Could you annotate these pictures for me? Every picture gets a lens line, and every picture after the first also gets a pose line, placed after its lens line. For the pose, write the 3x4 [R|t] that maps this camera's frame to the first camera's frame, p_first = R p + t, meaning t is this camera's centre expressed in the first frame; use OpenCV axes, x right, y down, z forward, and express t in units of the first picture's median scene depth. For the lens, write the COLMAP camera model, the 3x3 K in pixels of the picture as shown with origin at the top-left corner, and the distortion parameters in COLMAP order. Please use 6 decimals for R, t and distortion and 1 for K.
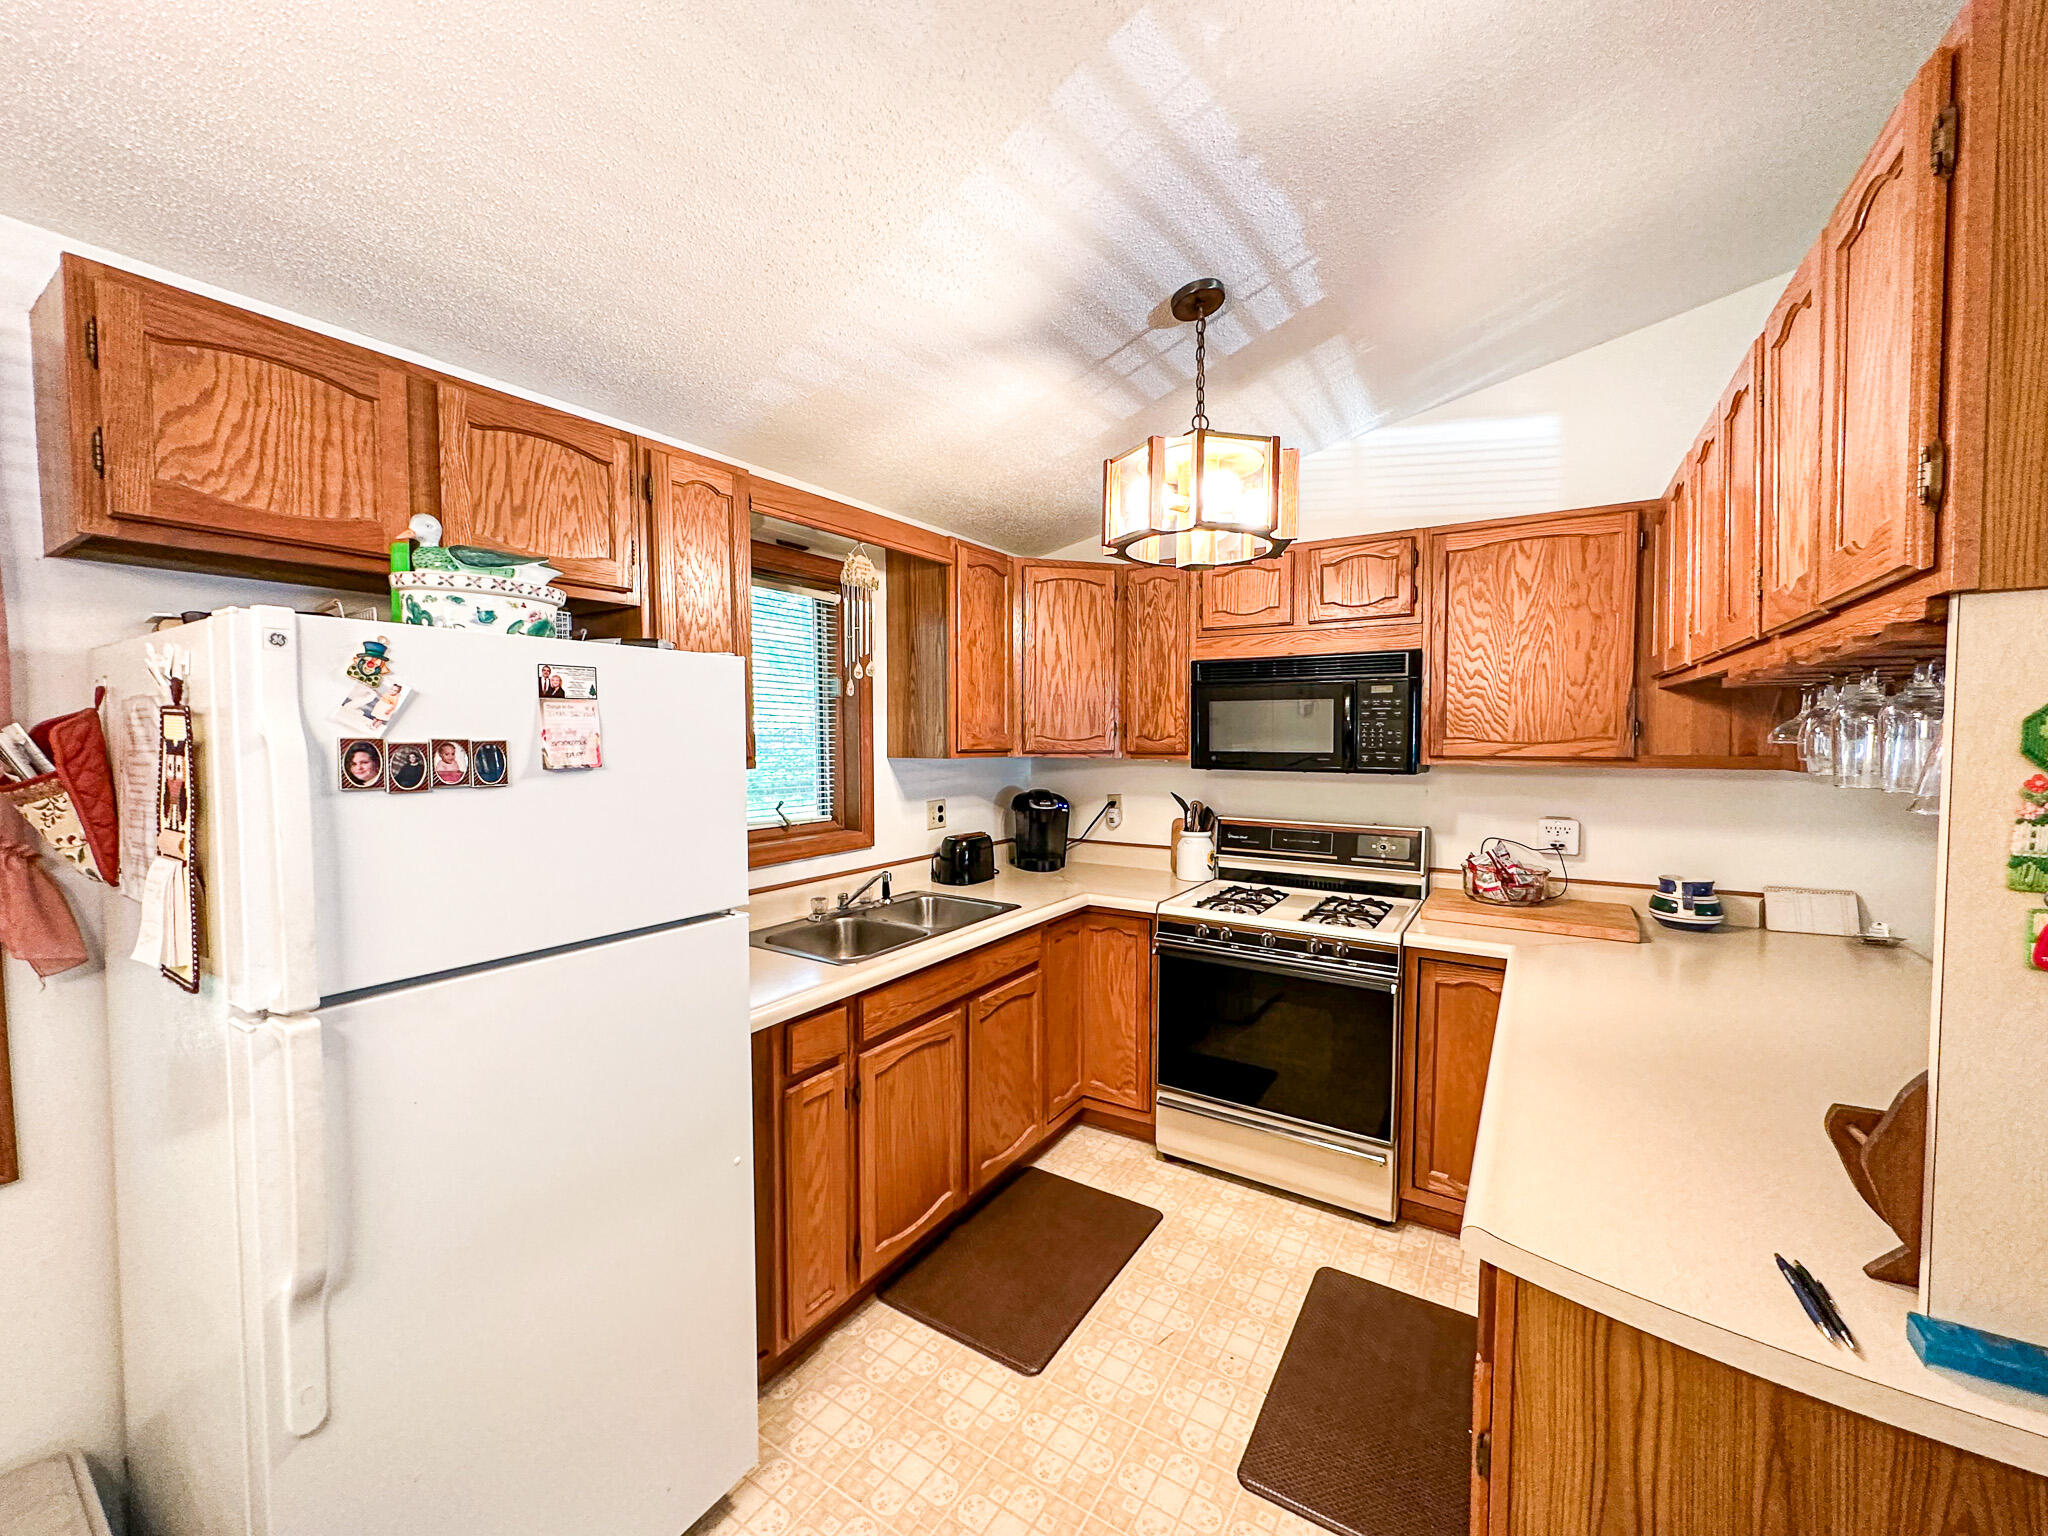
lens RADIAL K [[815.1, 0, 1022.2], [0, 815.1, 768.3], [0, 0, 1]] dist [-0.001349, -0.000284]
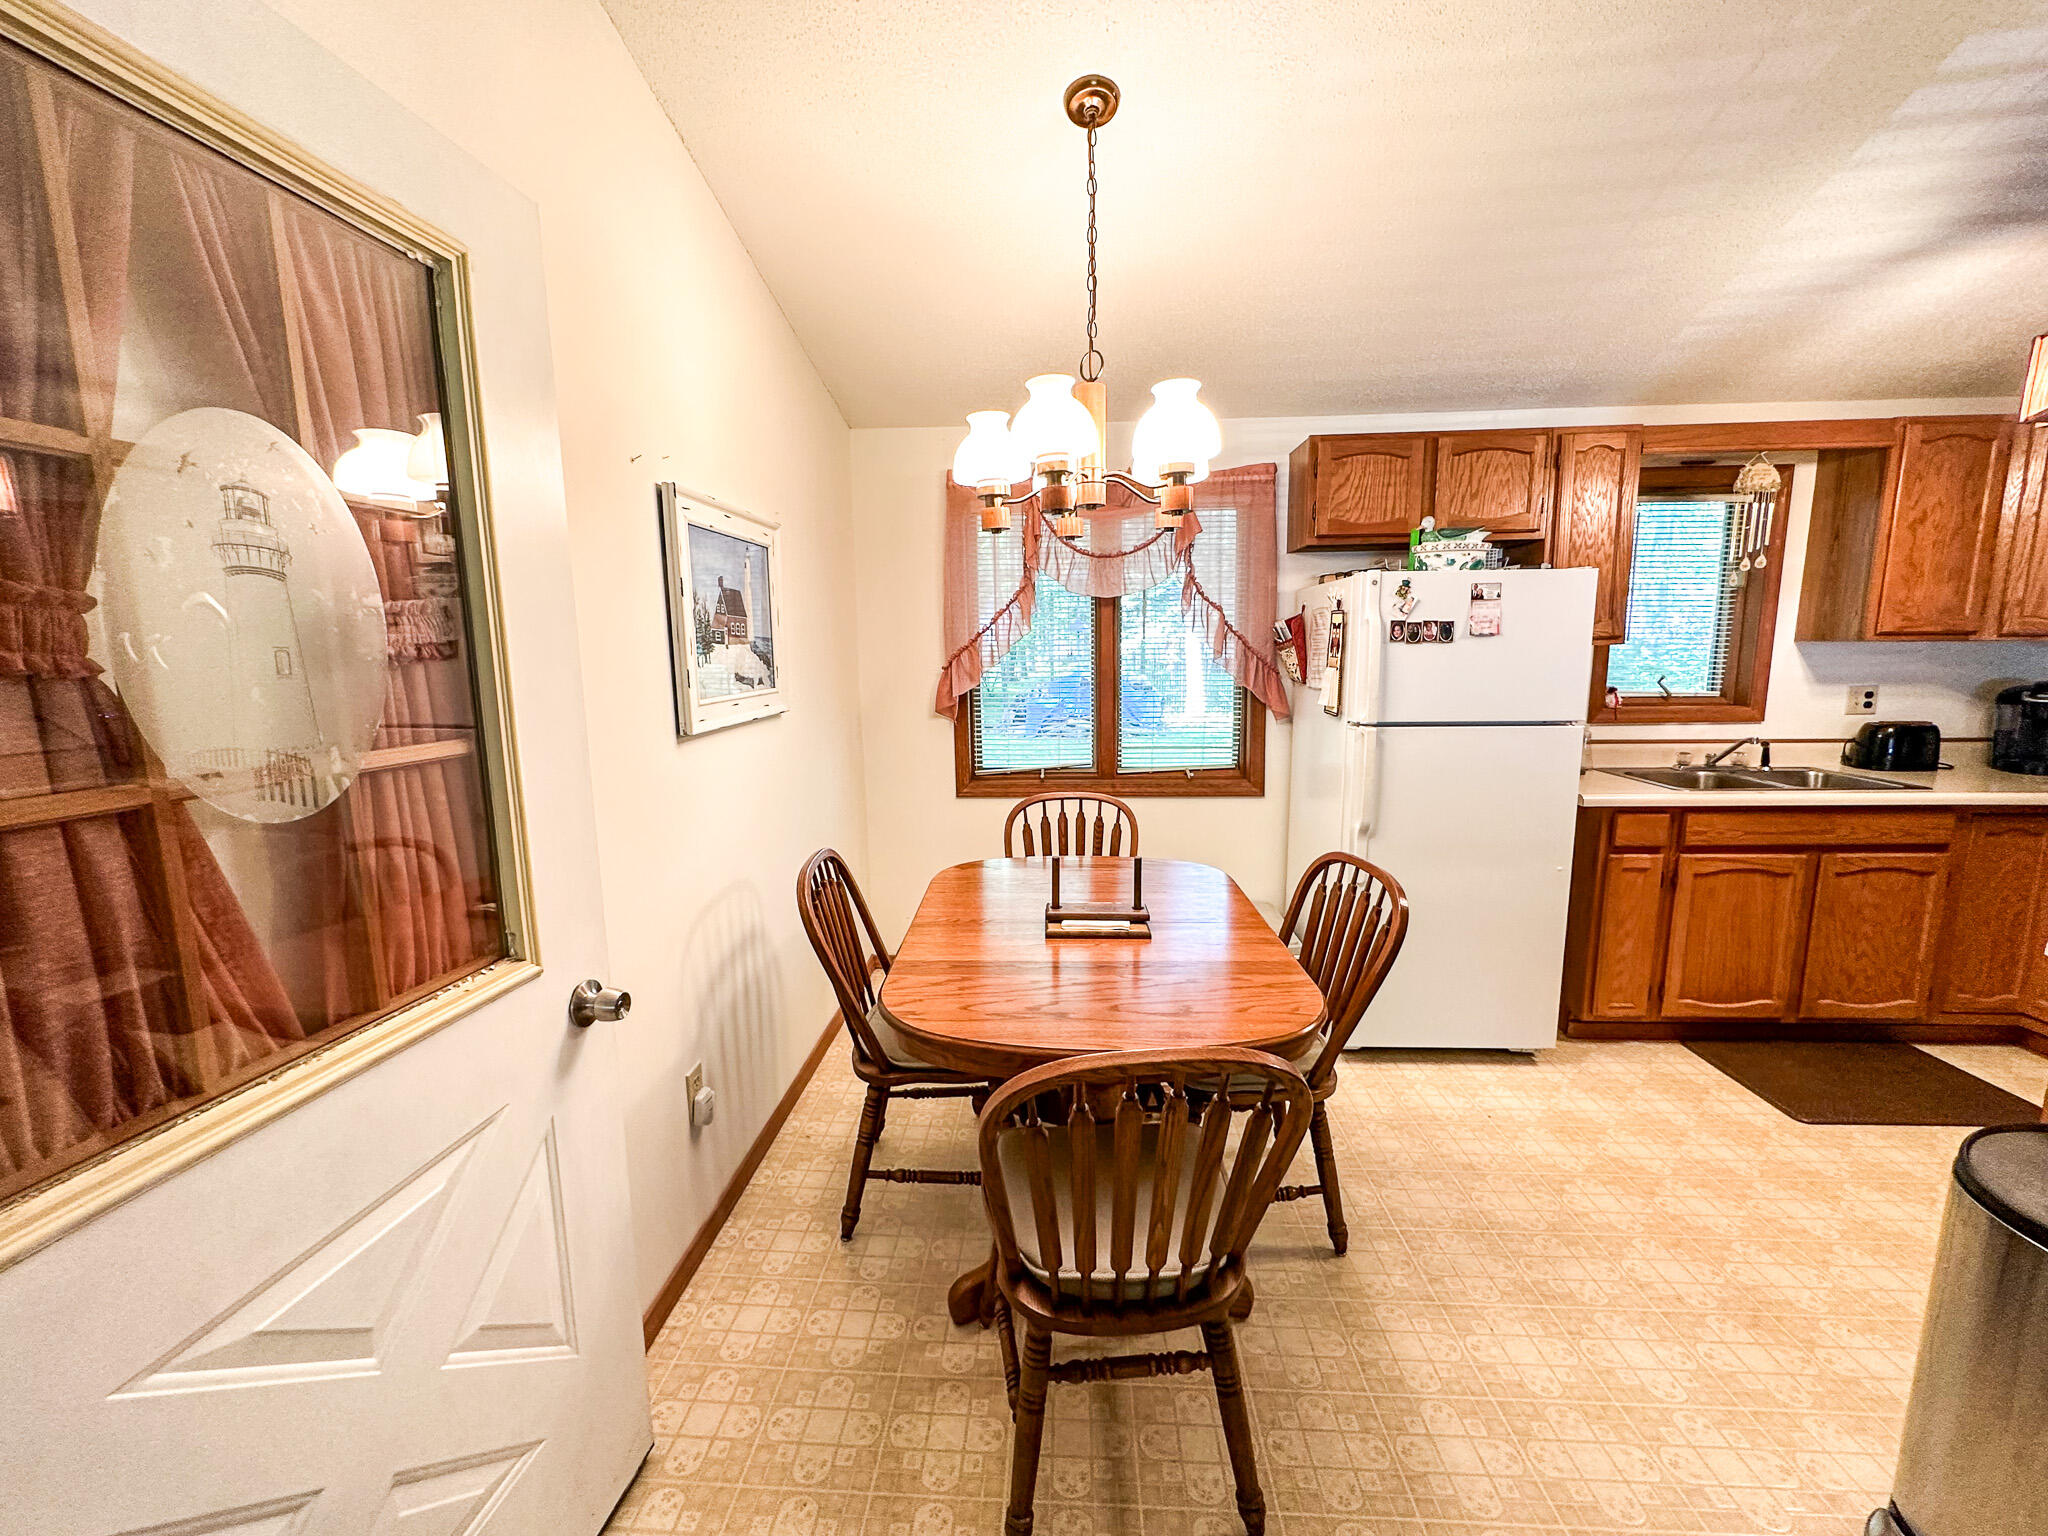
lens RADIAL K [[816.3, 0, 1021.8], [0, 816.3, 770.1], [0, 0, 1]] dist [-0.000133, 0.000171]
pose [[0.492364, 0.126148, -0.861200, 0.420128], [-0.026155, 0.991139, 0.130228, 0.062064], [0.869997, -0.041594, 0.491300, -0.632173]]
